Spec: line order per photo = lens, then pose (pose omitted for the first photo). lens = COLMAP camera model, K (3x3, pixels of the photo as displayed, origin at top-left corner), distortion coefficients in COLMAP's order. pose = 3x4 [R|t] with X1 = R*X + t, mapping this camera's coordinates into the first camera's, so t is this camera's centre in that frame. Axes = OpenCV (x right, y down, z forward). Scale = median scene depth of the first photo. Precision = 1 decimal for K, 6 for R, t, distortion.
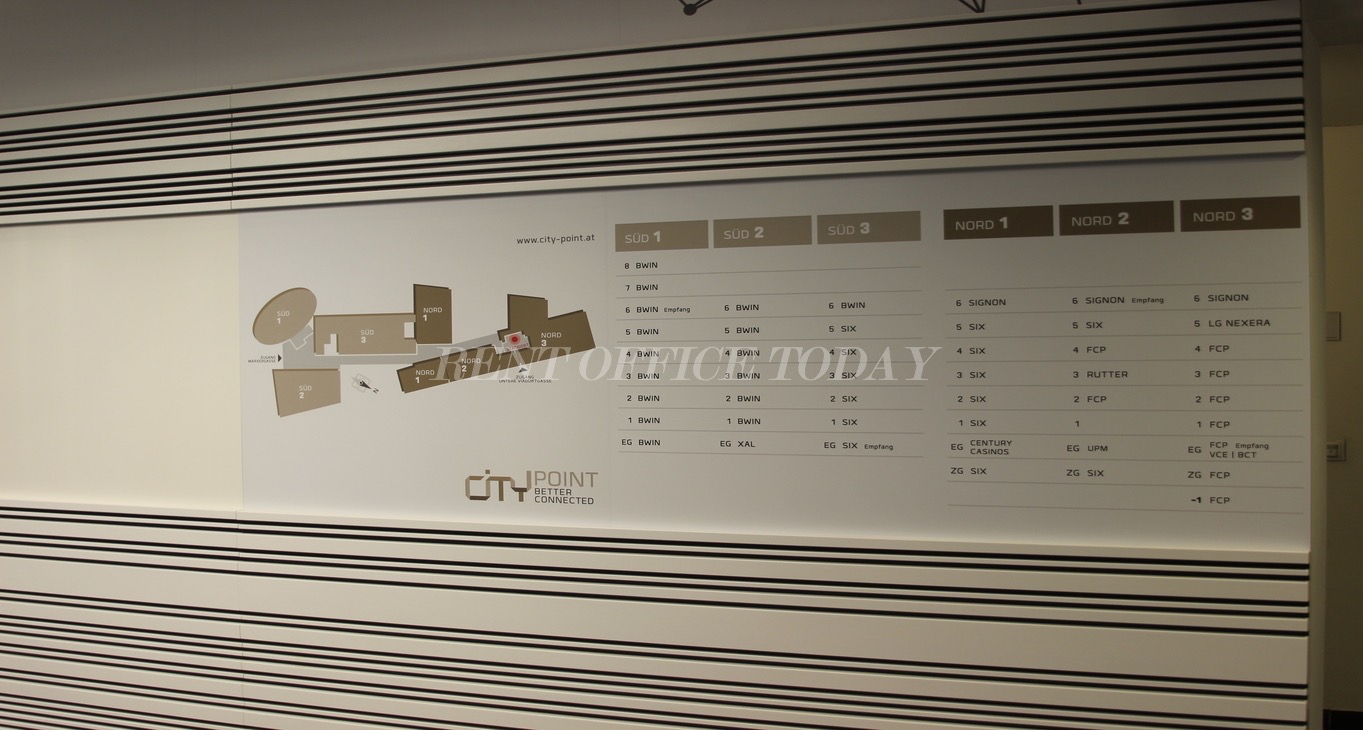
lens RADIAL K [[1666.2, 0, 681.5], [0, 1666.2, 365.0], [0, 0, 1]] dist [-0.130561, -0.002738]
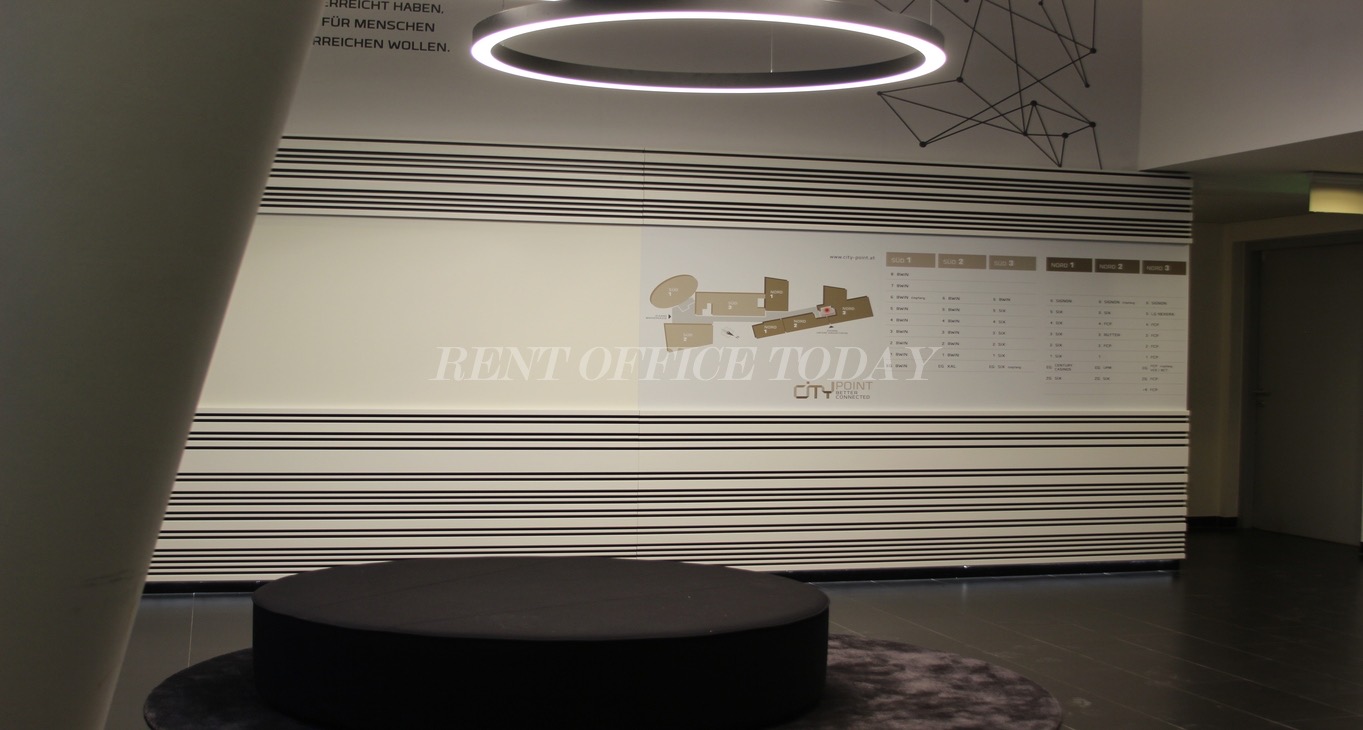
lens RADIAL K [[1666.2, 0, 681.5], [0, 1666.2, 365.0], [0, 0, 1]] dist [-0.130561, -0.002738]
pose [[0.775339, 0.021588, 0.631177, -1.405059], [-0.009395, 0.999699, -0.022652, 0.089680], [-0.631476, 0.011633, 0.775308, -0.328351]]
